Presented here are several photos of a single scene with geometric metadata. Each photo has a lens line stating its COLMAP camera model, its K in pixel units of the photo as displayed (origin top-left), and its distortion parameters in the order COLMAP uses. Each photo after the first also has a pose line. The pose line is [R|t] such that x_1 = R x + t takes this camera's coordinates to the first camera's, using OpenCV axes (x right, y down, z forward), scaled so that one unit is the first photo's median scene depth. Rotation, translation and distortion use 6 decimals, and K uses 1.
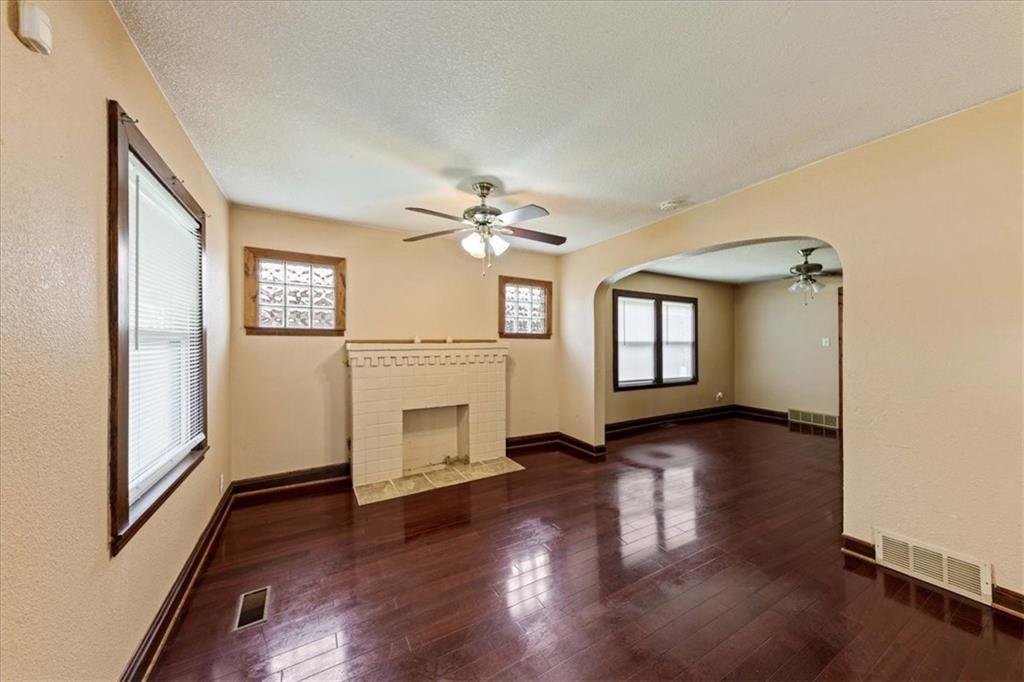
lens RADIAL K [[341.1, 0, 512.0], [0, 341.1, 341.0], [0, 0, 1]] dist [-0.000139, -0.000043]
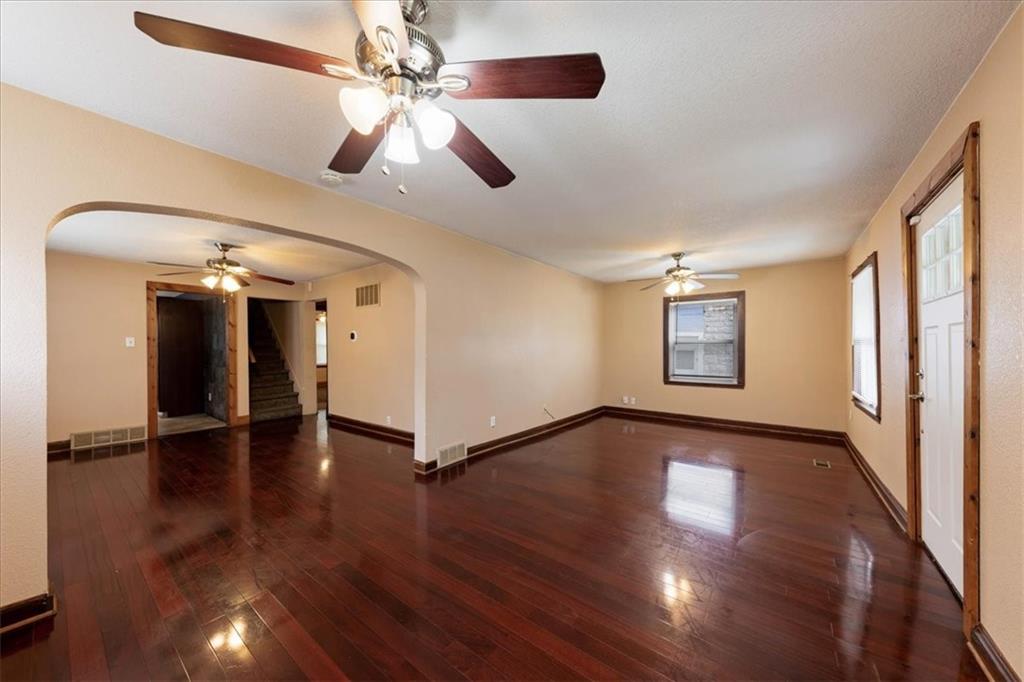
lens RADIAL K [[354.0, 0, 514.3], [0, 354.0, 348.5], [0, 0, 1]] dist [-0.001244, -0.000174]
pose [[-0.375050, -0.013290, 0.926909, -0.258528], [-0.005518, 0.999912, 0.012104, 0.003098], [-0.926988, -0.000575, -0.375090, 0.452198]]
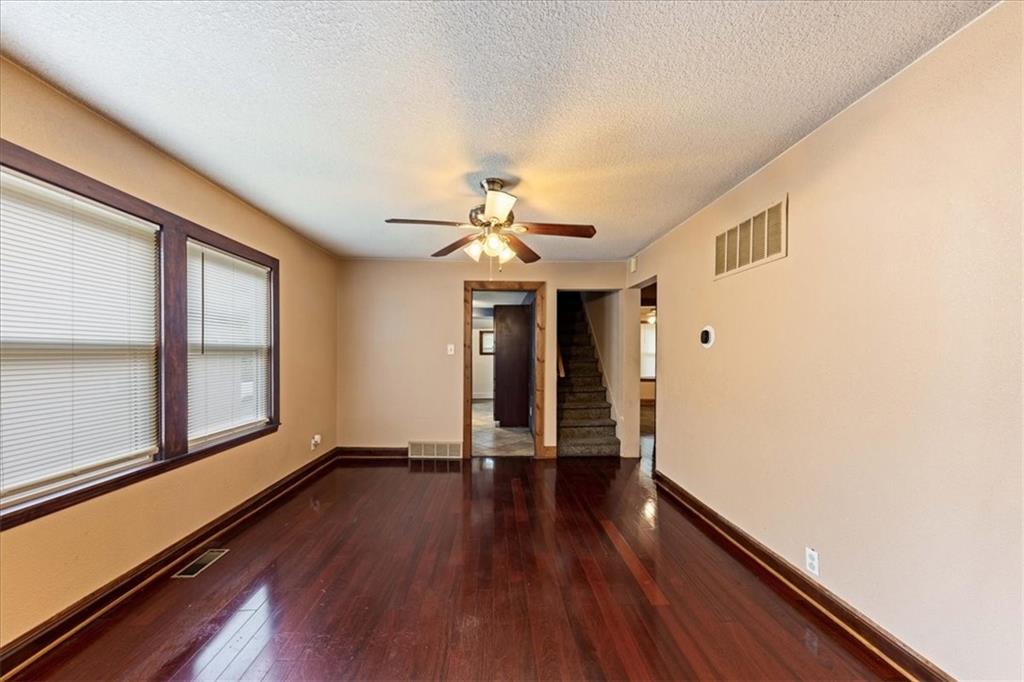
lens RADIAL K [[363.4, 0, 508.4], [0, 363.4, 356.3], [0, 0, 1]] dist [-0.001336, -0.000046]
pose [[0.468795, -0.008909, 0.883262, 0.258570], [-0.009587, 0.999839, 0.015173, 0.005071], [-0.883255, -0.015581, 0.468635, 0.506267]]
